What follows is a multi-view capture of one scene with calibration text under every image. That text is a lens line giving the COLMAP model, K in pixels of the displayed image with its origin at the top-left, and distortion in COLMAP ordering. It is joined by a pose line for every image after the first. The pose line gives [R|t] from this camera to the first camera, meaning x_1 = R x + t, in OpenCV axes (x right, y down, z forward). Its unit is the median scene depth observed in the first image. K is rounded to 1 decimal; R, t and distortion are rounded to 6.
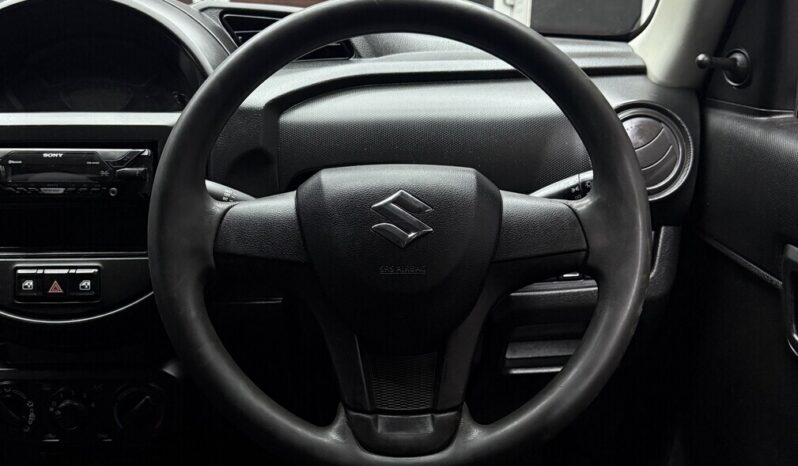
lens RADIAL K [[749.0, 0, 399.0], [0, 749.0, 233.0], [0, 0, 1]] dist [0.048650, 0.000031]
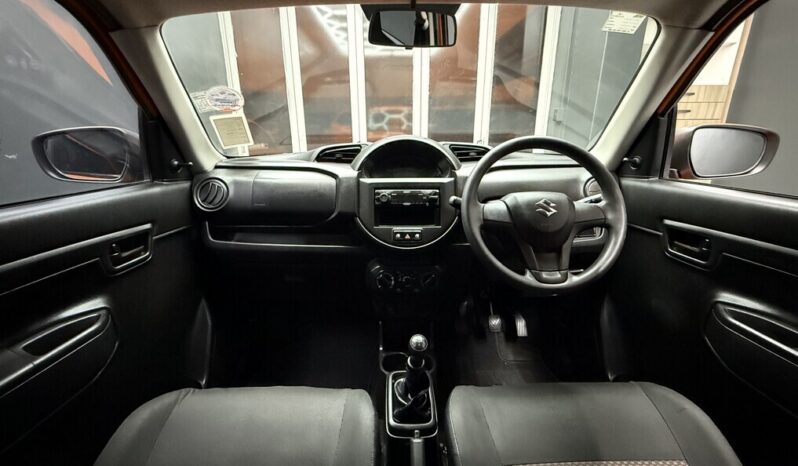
lens RADIAL K [[318.7, 0, 399.0], [0, 318.7, 233.0], [0, 0, 1]] dist [-0.001177, -0.000180]
pose [[0.999809, -0.000294, -0.019528, -0.467320], [-0.000733, 0.998619, -0.052533, 0.124852], [0.019516, 0.052537, 0.998428, -0.248356]]
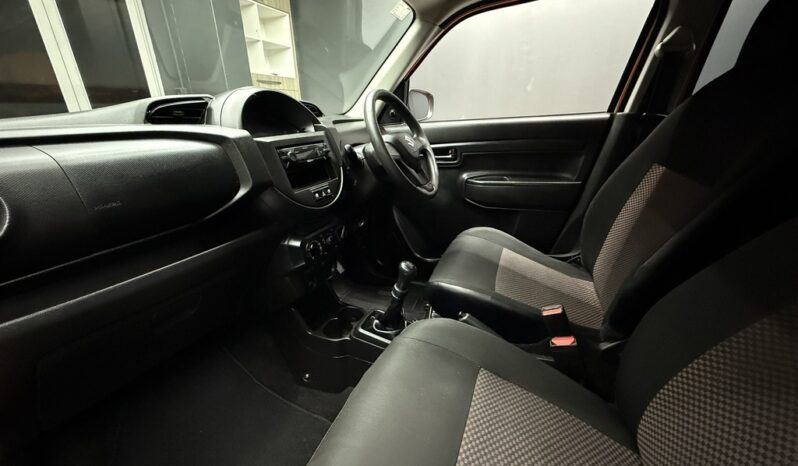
lens RADIAL K [[312.7, 0, 372.2], [0, 312.7, 234.4], [0, 0, 1]] dist [-0.000738, -0.000099]
pose [[0.468705, -0.332544, 0.818371, -1.384676], [0.342122, 0.922468, 0.178900, 0.065318], [-0.814413, 0.196131, 0.546136, 0.250579]]
